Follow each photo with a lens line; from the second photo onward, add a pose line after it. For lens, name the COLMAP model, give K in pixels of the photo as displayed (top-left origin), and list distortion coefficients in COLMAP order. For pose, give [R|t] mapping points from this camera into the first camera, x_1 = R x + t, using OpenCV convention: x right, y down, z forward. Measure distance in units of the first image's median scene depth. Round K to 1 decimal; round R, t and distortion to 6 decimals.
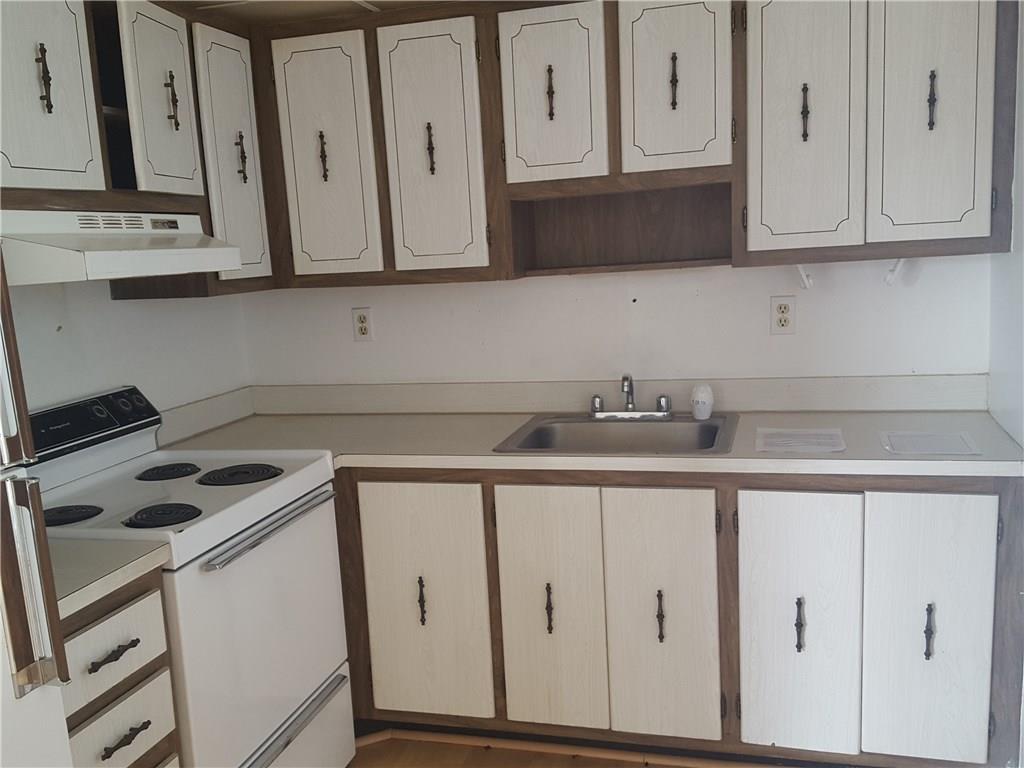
lens RADIAL K [[949.5, 0, 511.2], [0, 949.5, 399.3], [0, 0, 1]] dist [0.183408, -0.367427]
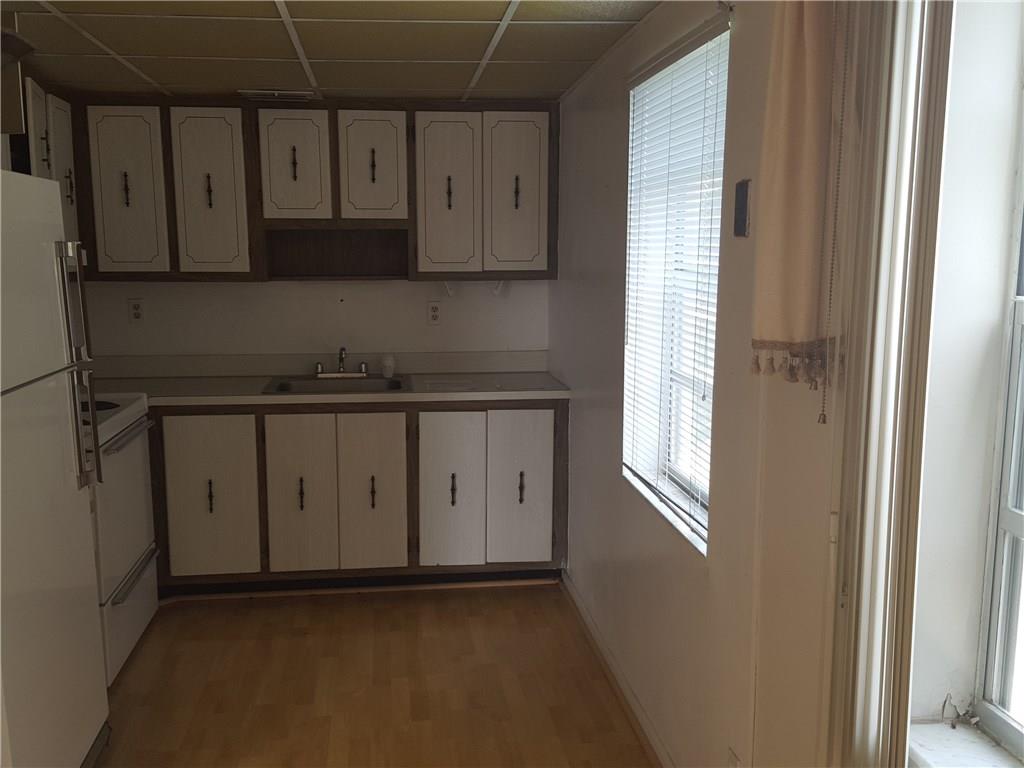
lens RADIAL K [[949.5, 0, 511.2], [0, 949.5, 399.3], [0, 0, 1]] dist [0.183408, -0.367427]
pose [[0.913071, -0.008315, 0.407716, -0.276264], [0.019389, 0.999547, -0.023036, 0.105344], [-0.407339, 0.028939, 0.912818, -0.551468]]
